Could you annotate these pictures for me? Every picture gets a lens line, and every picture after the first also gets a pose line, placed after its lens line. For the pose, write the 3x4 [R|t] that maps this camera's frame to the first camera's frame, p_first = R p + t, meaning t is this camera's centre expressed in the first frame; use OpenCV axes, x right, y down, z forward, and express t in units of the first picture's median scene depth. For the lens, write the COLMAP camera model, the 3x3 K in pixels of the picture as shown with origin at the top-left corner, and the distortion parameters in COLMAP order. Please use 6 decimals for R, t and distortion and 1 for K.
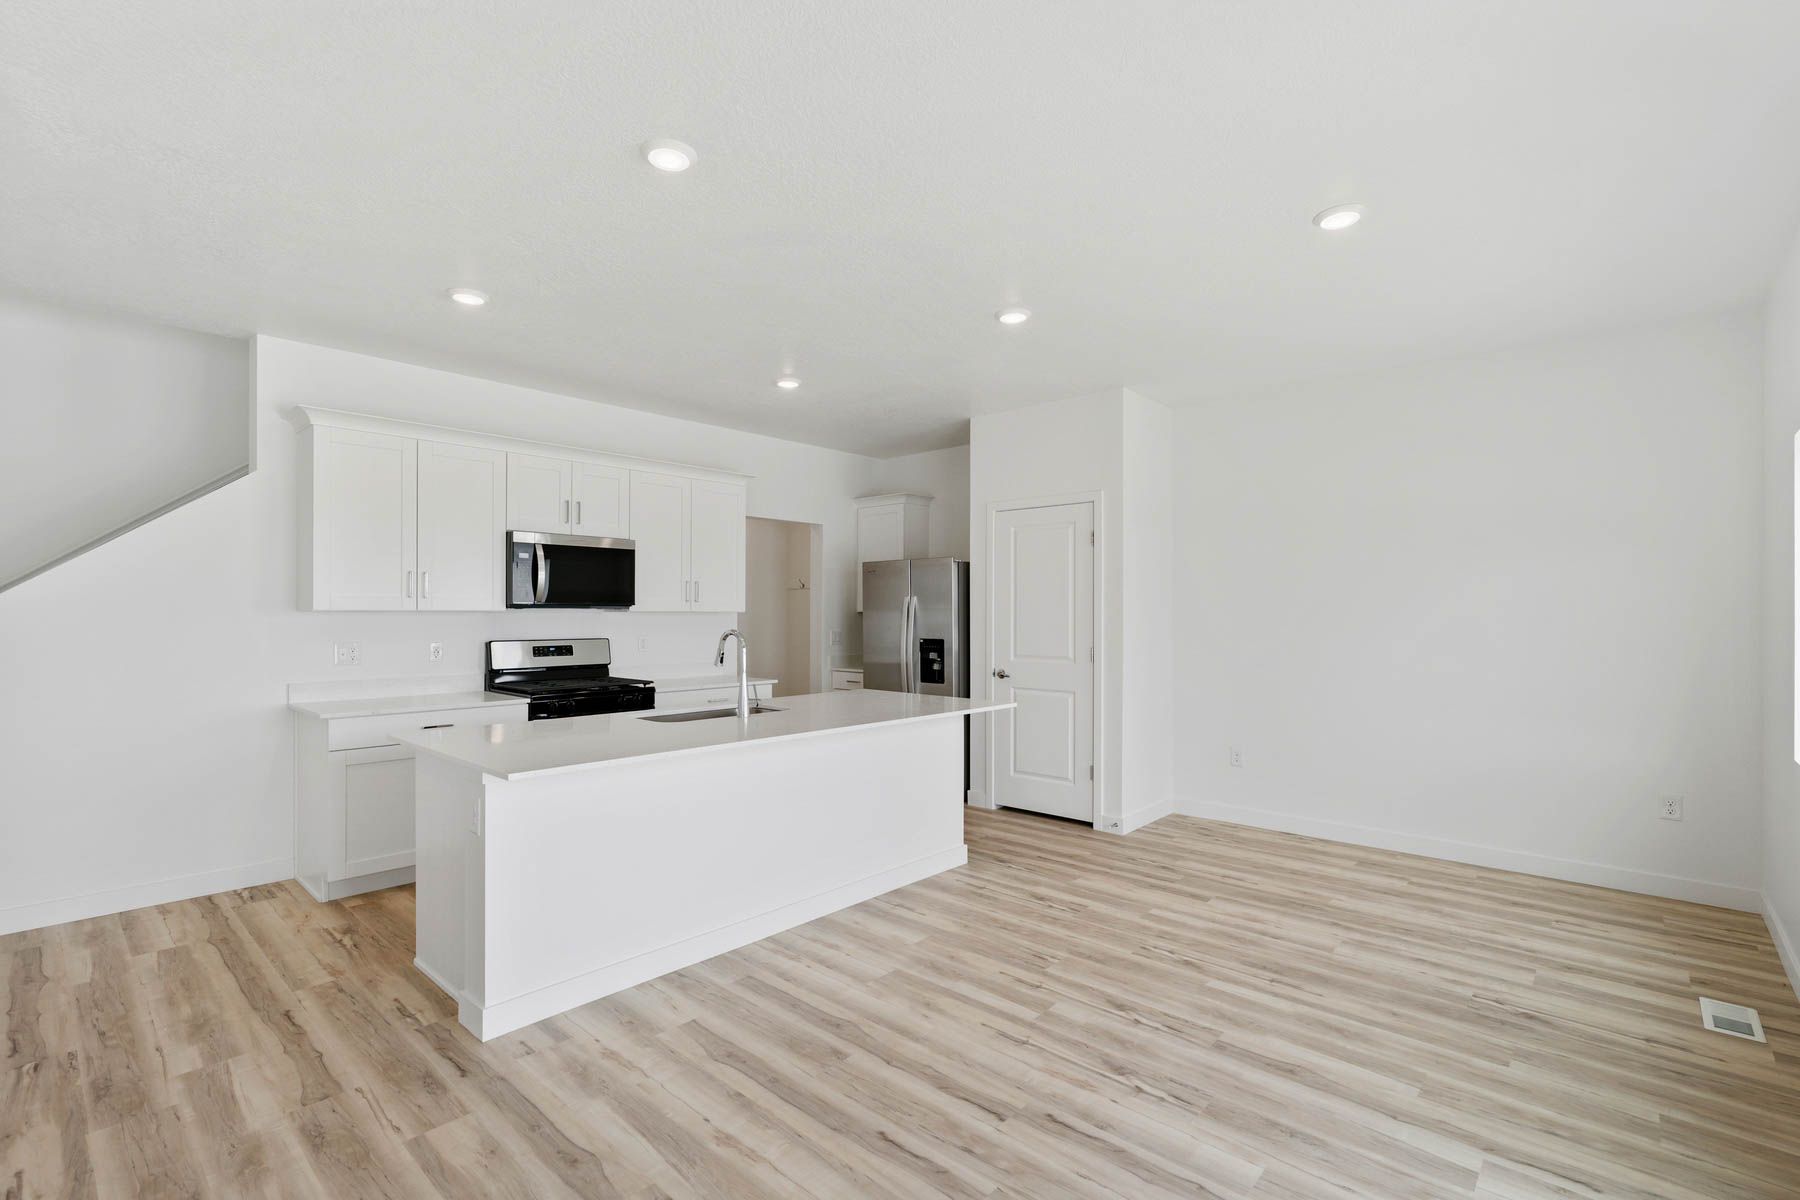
lens RADIAL K [[808.6, 0, 884.9], [0, 808.6, 602.7], [0, 0, 1]] dist [-0.001812, 0.000813]
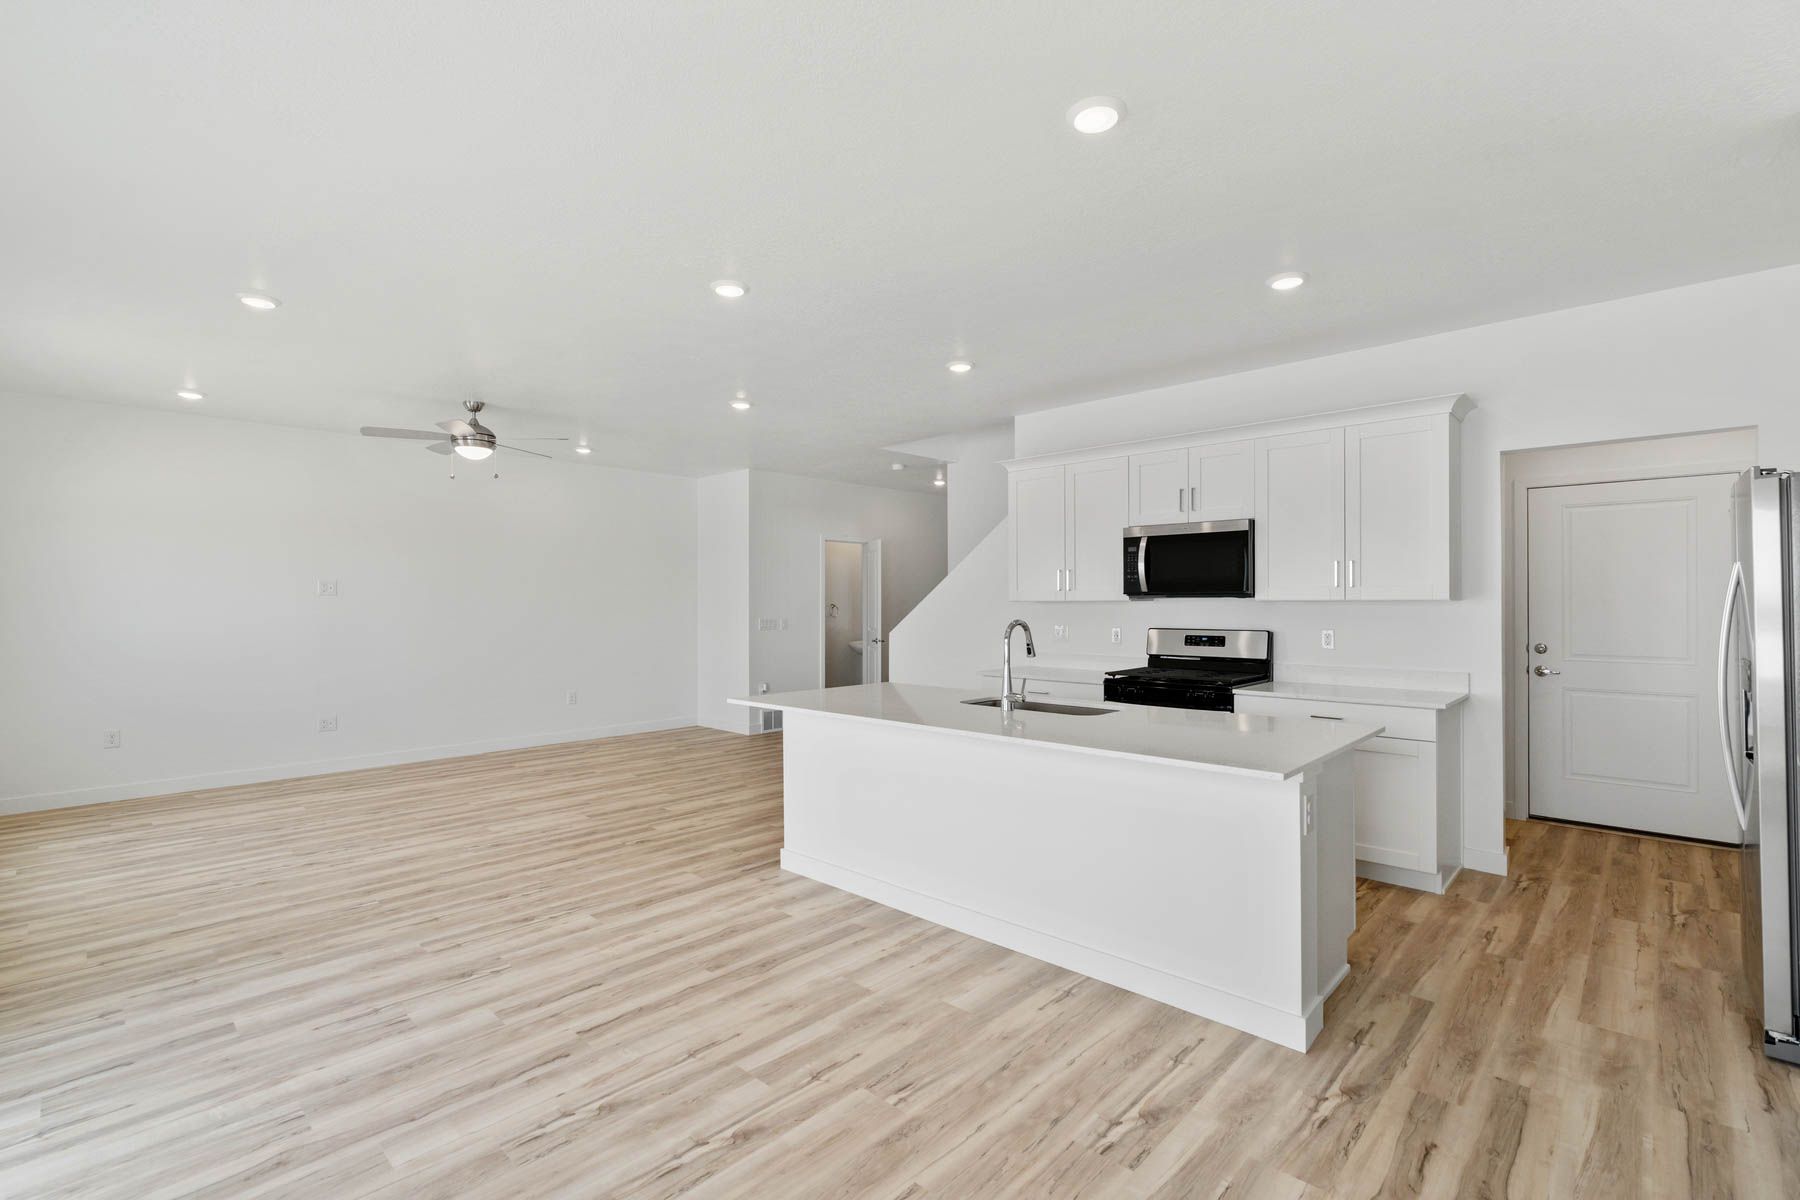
lens RADIAL K [[808.6, 0, 915.5], [0, 808.6, 602.8], [0, 0, 1]] dist [-0.001812, 0.000813]
pose [[0.006143, 0.000028, -0.999981, 0.934197], [0.016020, 0.999872, 0.000126, 0.012303], [0.999853, -0.016020, 0.006142, 1.049717]]
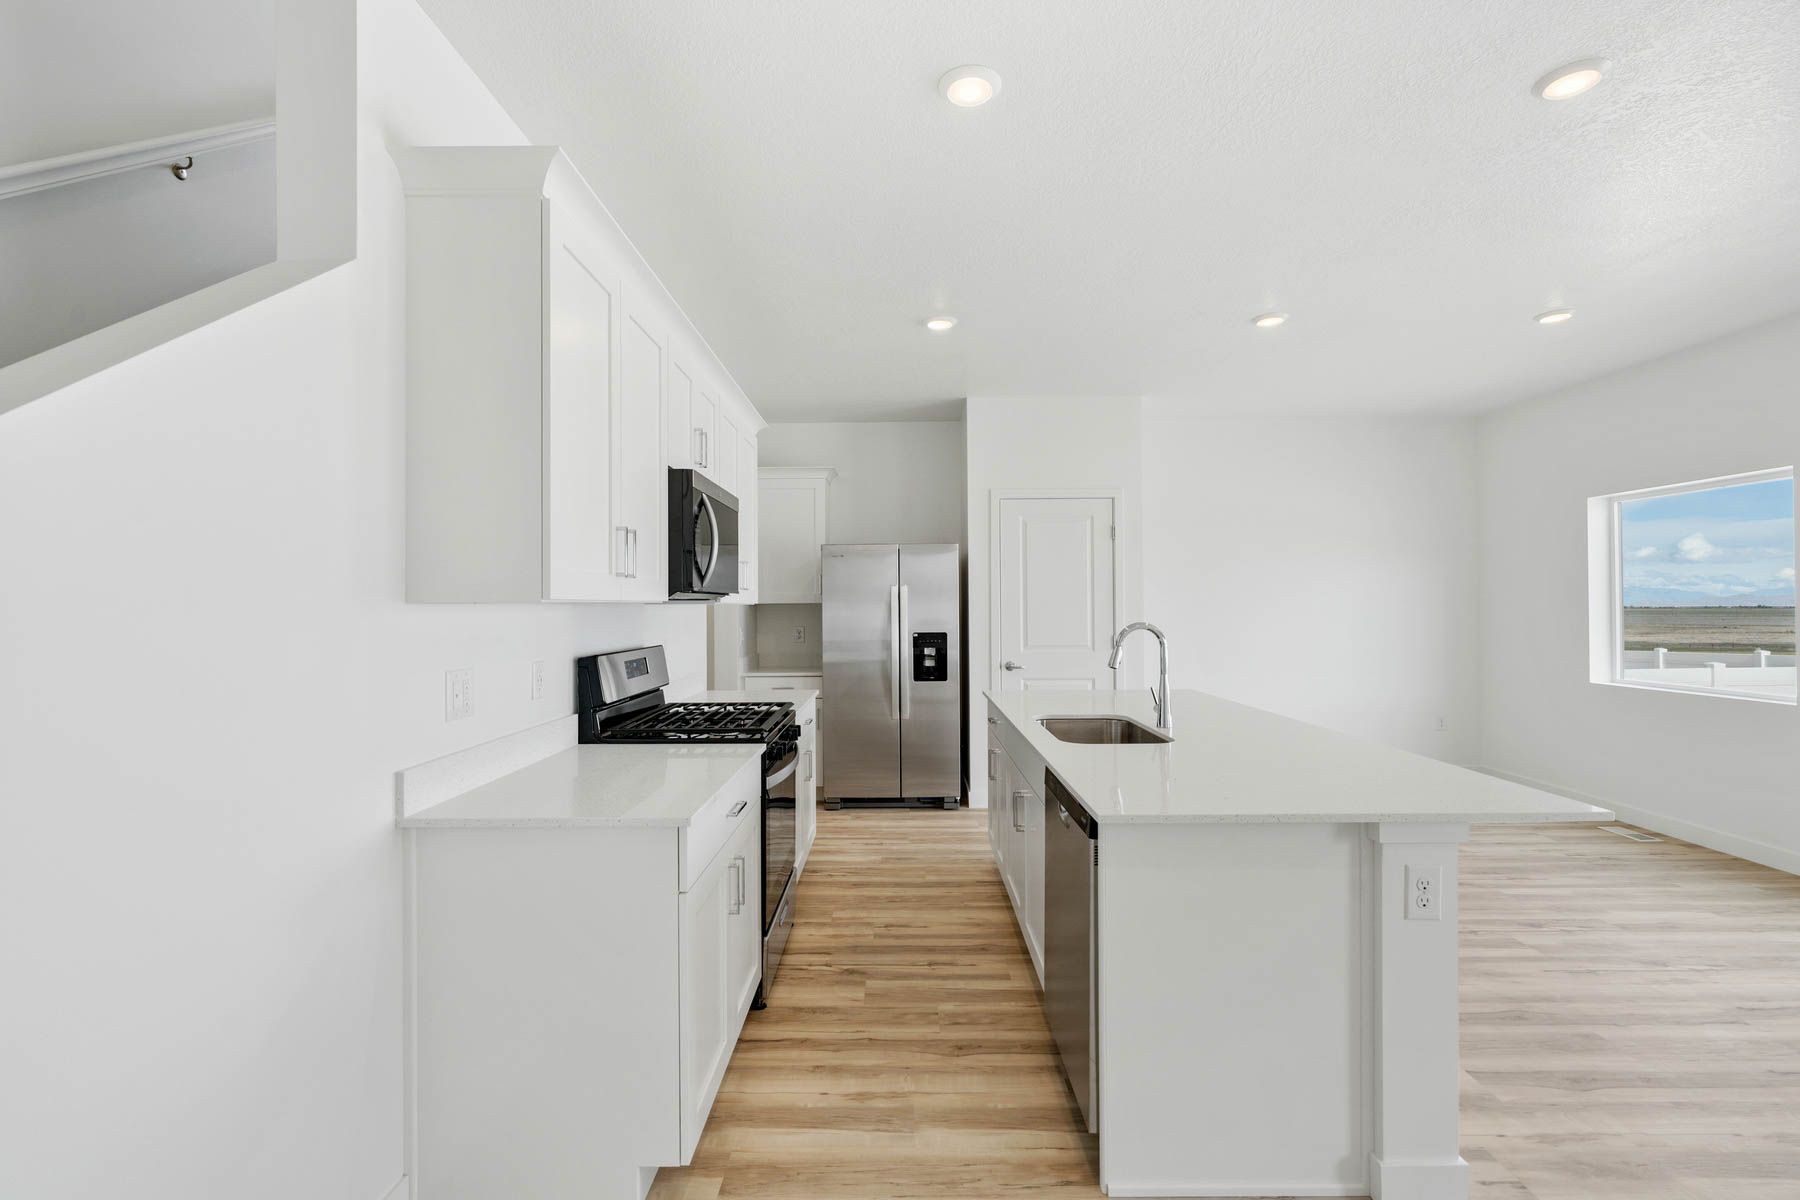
lens RADIAL K [[808.6, 0, 901.0], [0, 808.6, 599.9], [0, 0, 1]] dist [-0.001812, 0.000813]
pose [[0.739599, -0.001511, 0.673046, -1.106895], [-0.002158, 0.999987, 0.004617, 0.007875], [-0.673045, -0.004868, 0.739586, 0.673948]]
